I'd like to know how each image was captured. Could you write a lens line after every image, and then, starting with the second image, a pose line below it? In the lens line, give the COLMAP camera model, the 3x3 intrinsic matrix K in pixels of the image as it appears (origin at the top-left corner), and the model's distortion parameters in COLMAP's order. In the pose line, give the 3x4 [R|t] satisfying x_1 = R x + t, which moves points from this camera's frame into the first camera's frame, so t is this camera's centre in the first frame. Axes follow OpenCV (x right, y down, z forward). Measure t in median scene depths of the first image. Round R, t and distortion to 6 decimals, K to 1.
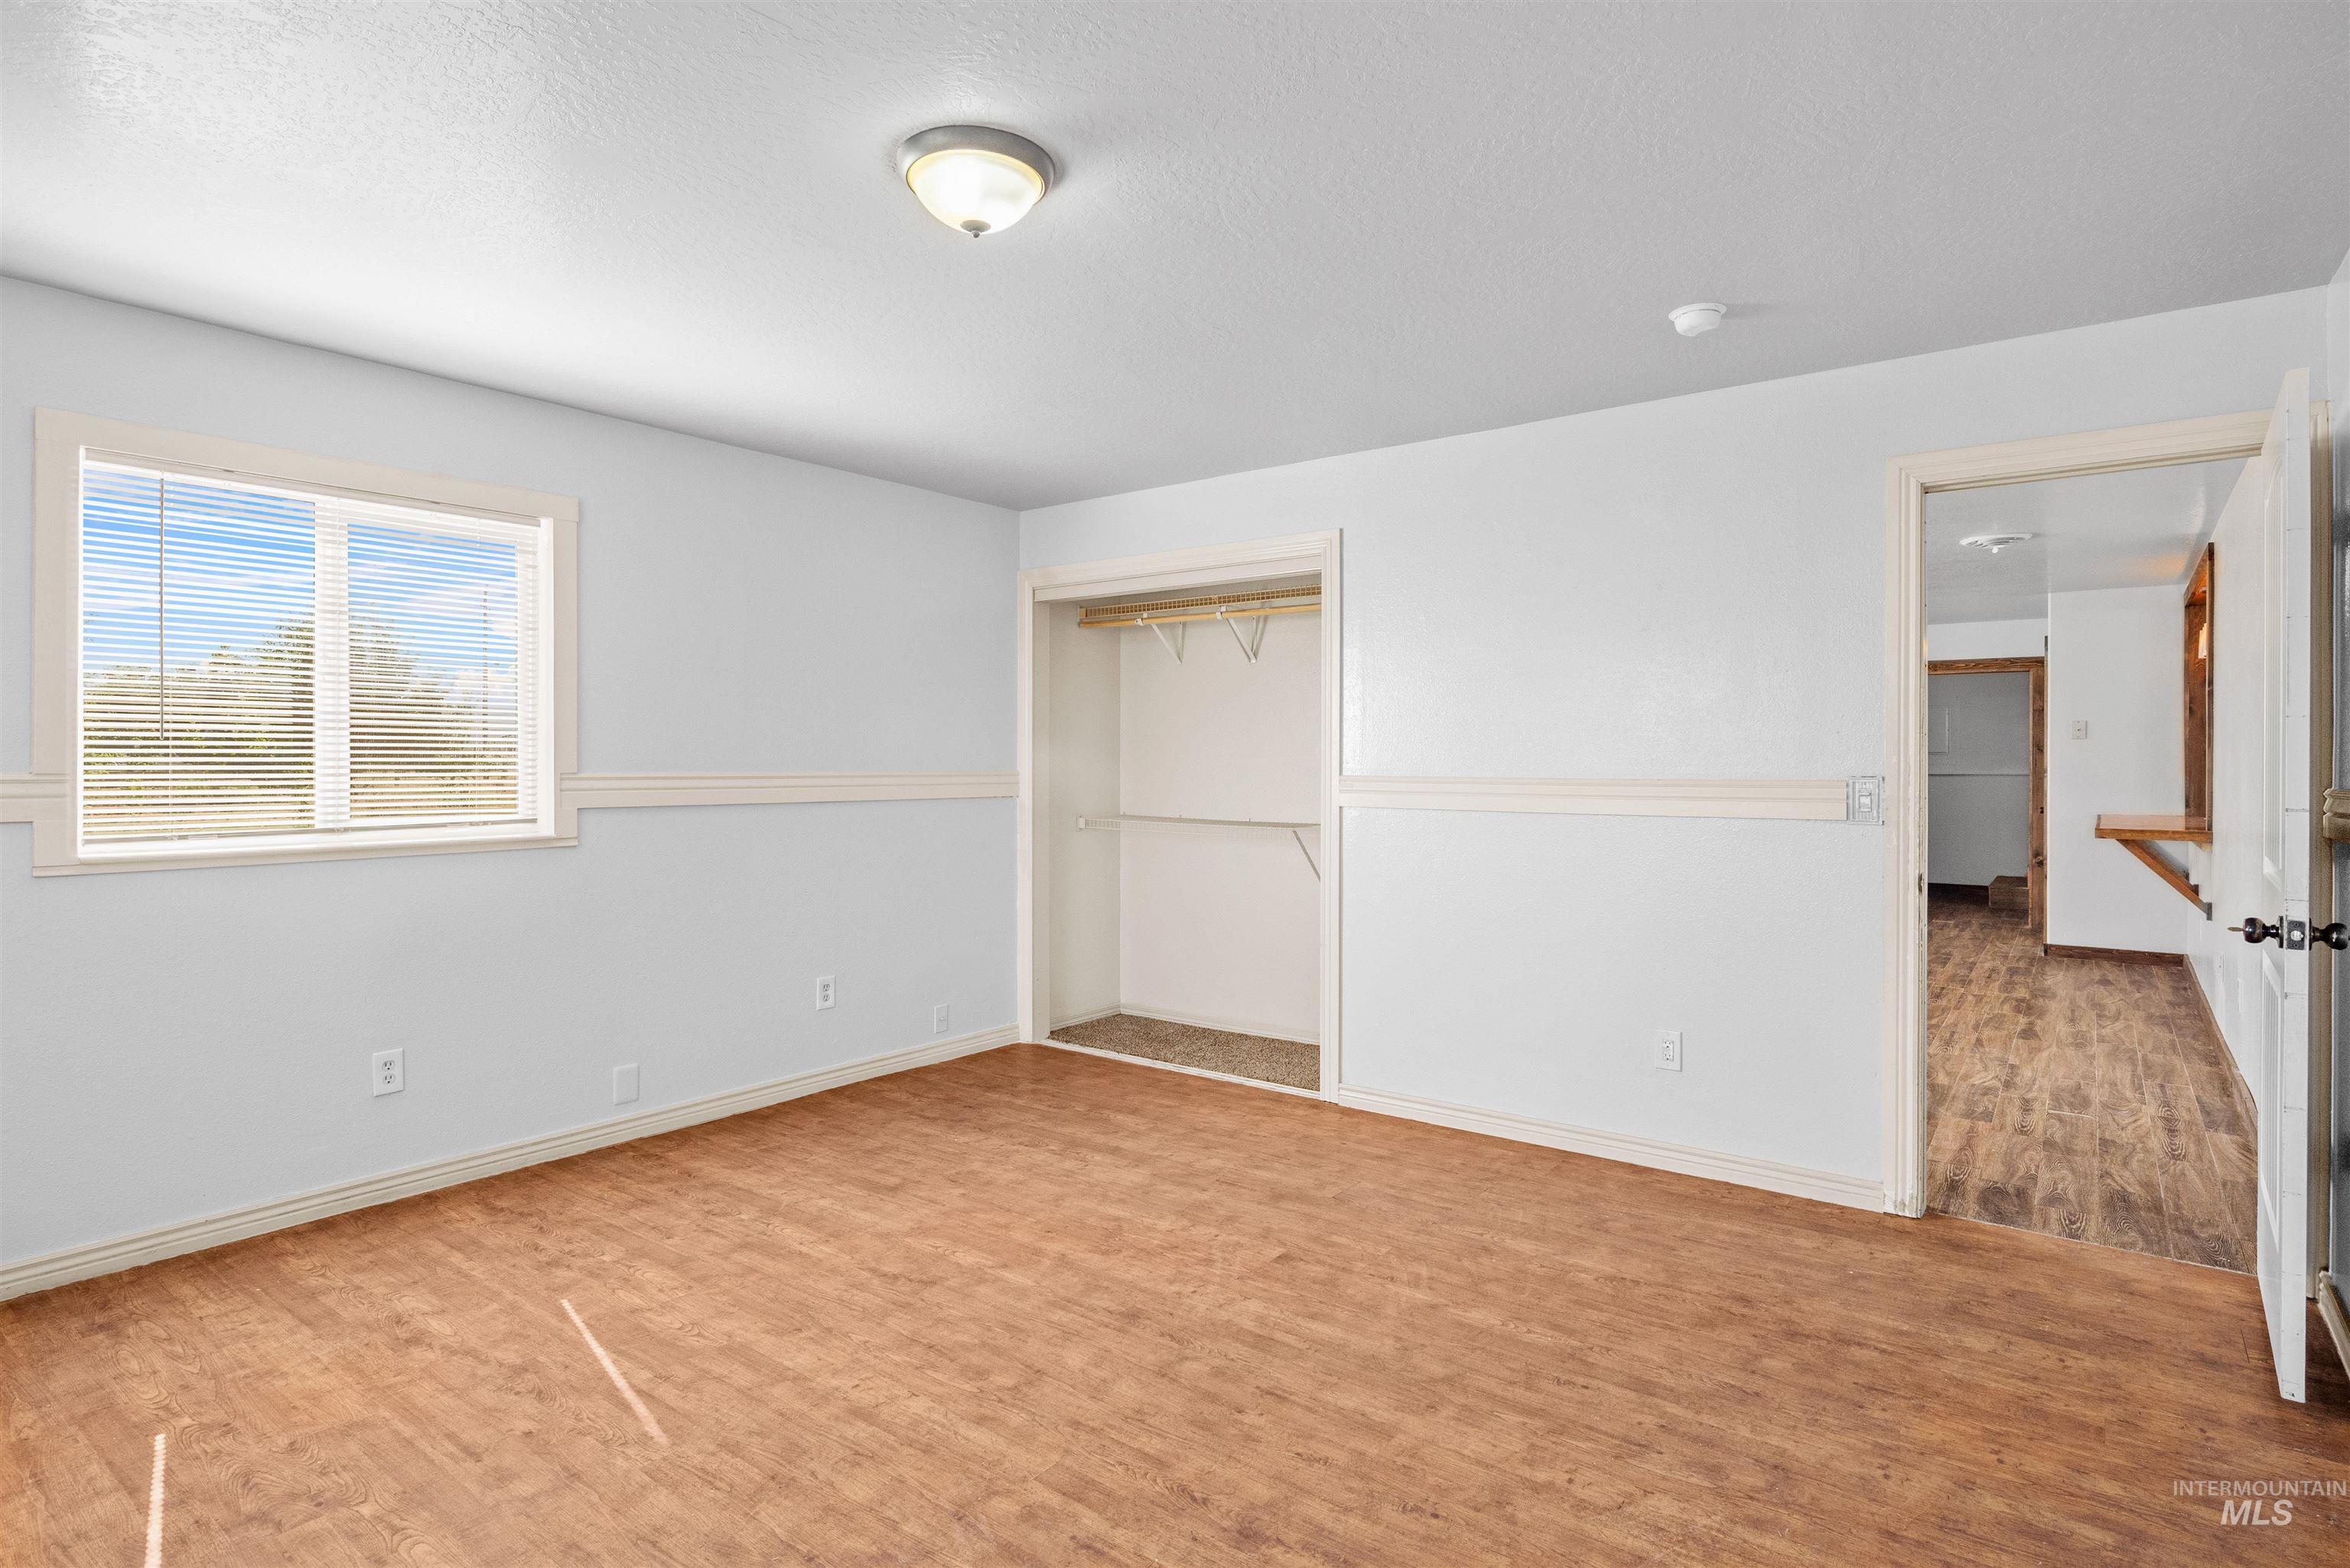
lens RADIAL K [[1214.4, 0, 1176.0], [0, 1214.4, 768.7], [0, 0, 1]] dist [-0.002246, -0.000442]
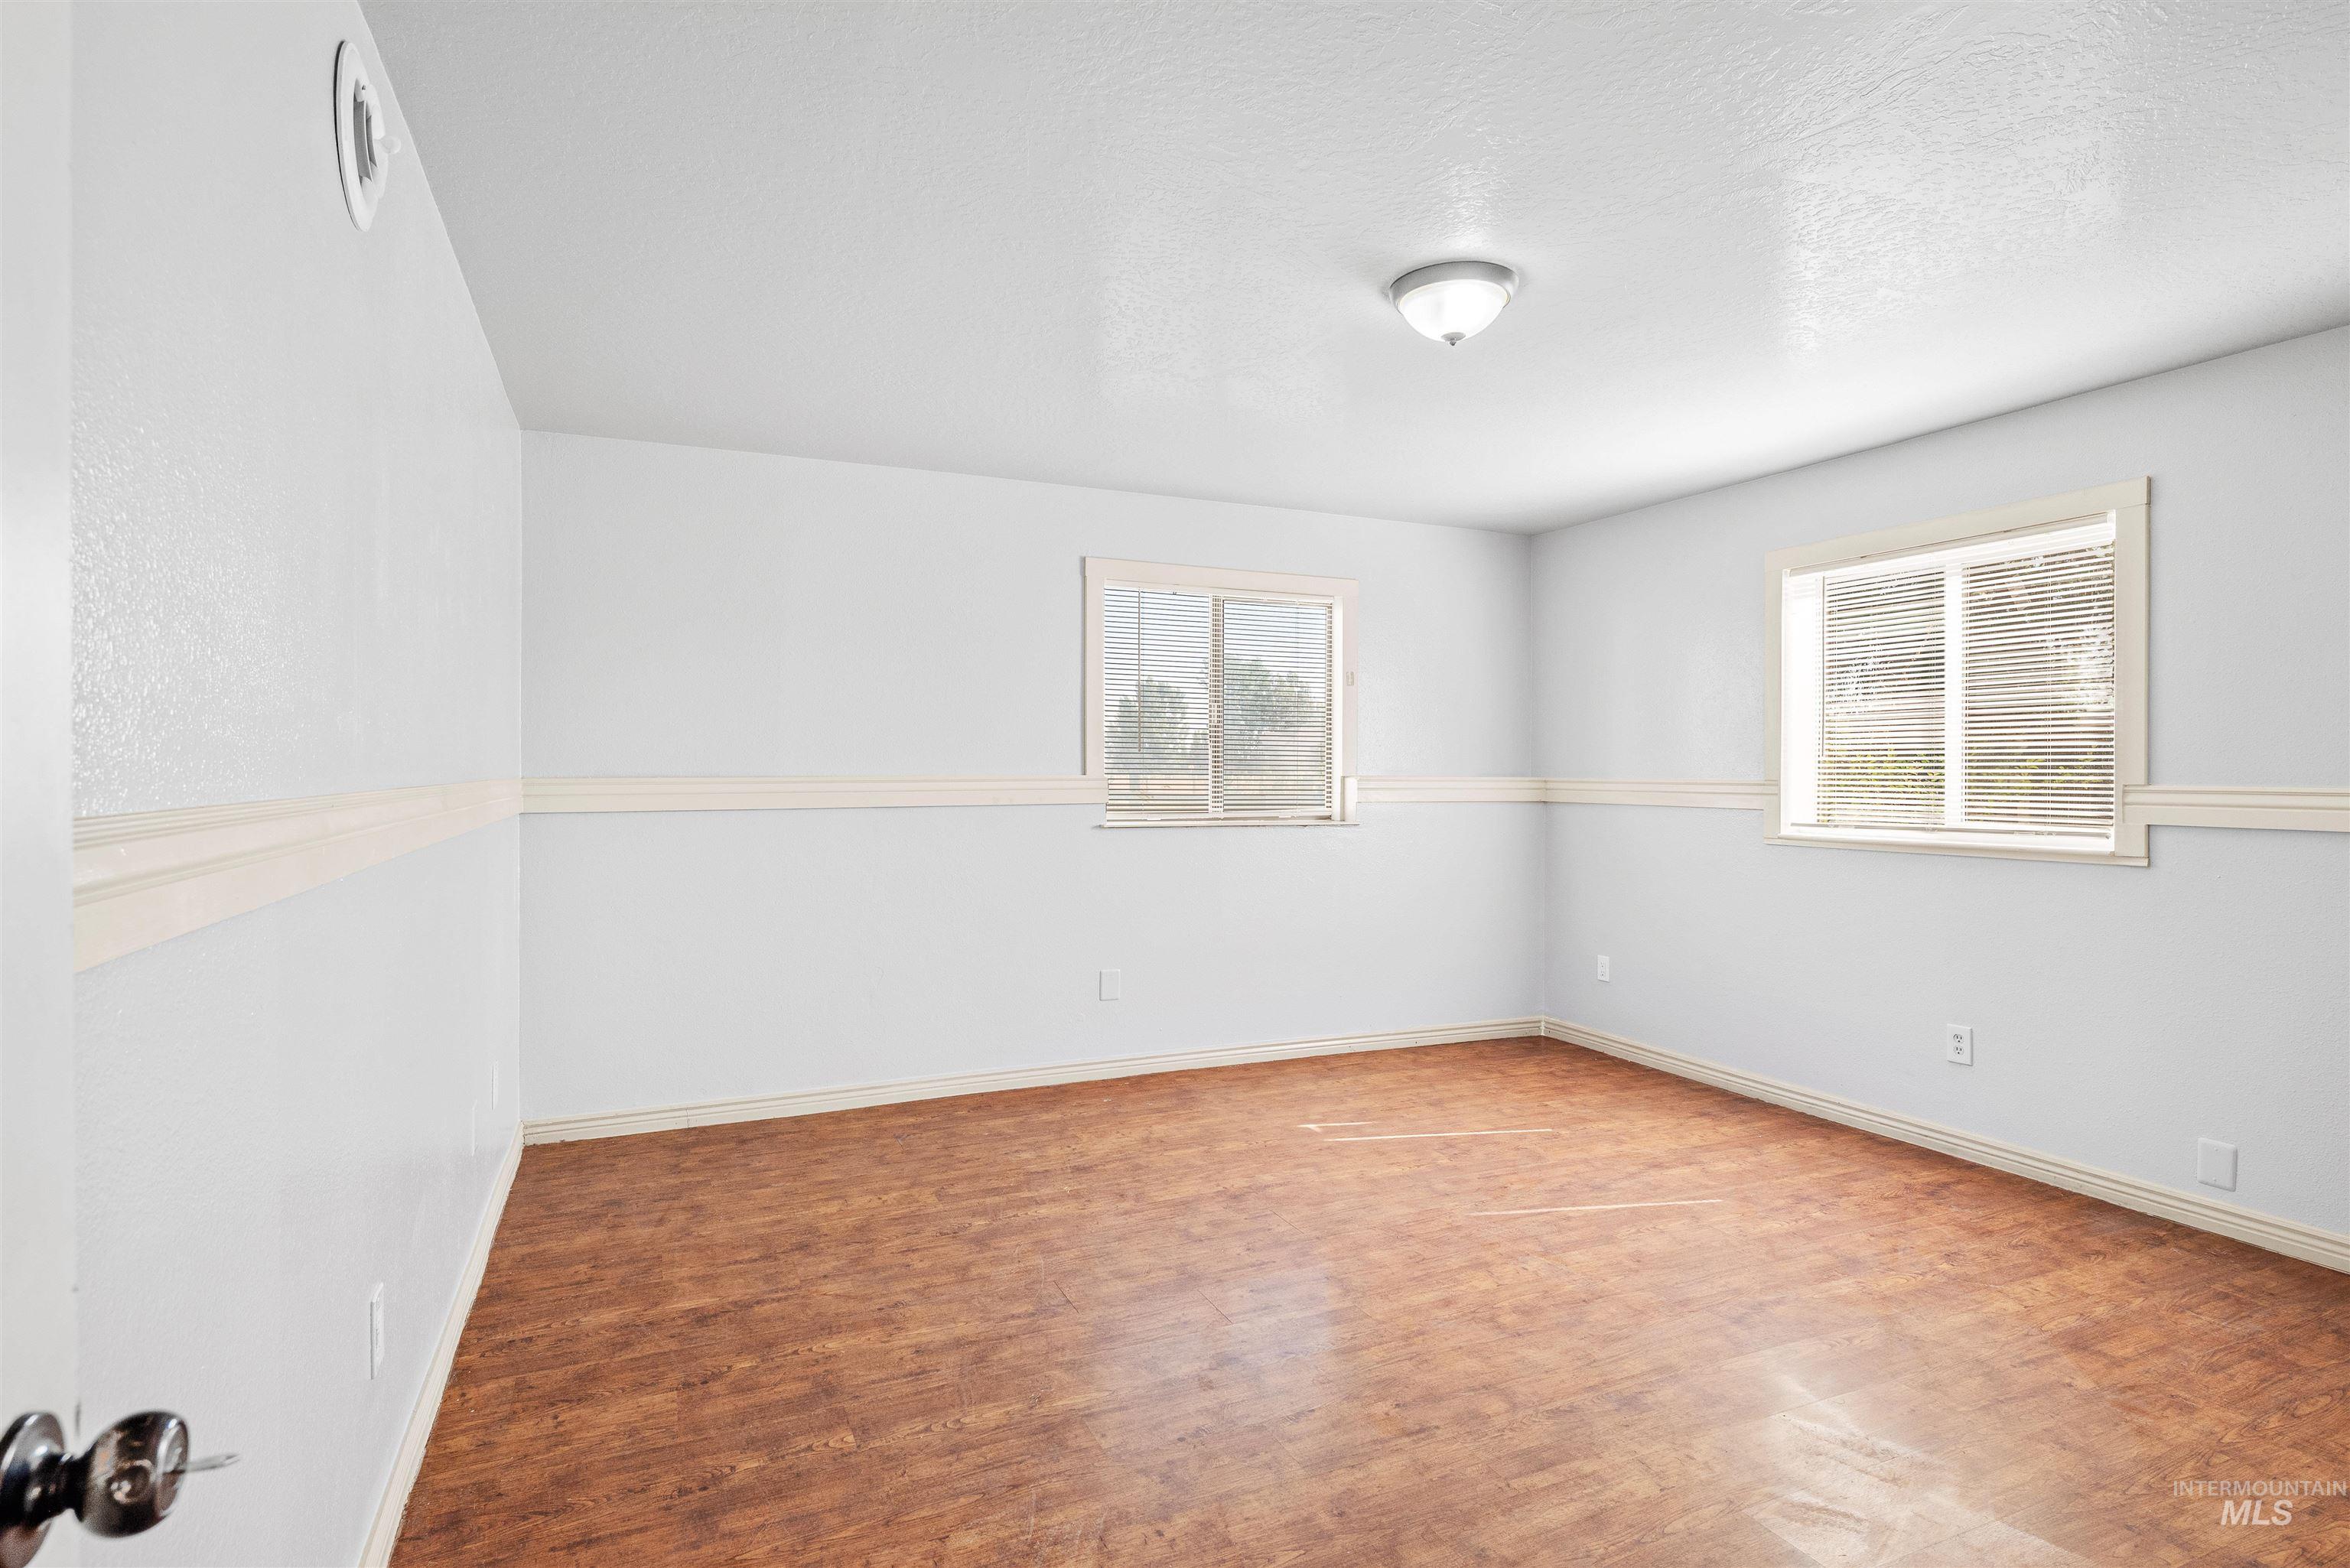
lens RADIAL K [[1214.4, 0, 1175.6], [0, 1214.4, 783.6], [0, 0, 1]] dist [-0.002246, -0.000442]
pose [[-0.489217, 0.003717, -0.872154, 0.784967], [-0.007728, 0.999933, 0.008597, 0.000557], [0.872128, 0.010946, -0.489156, 1.012847]]
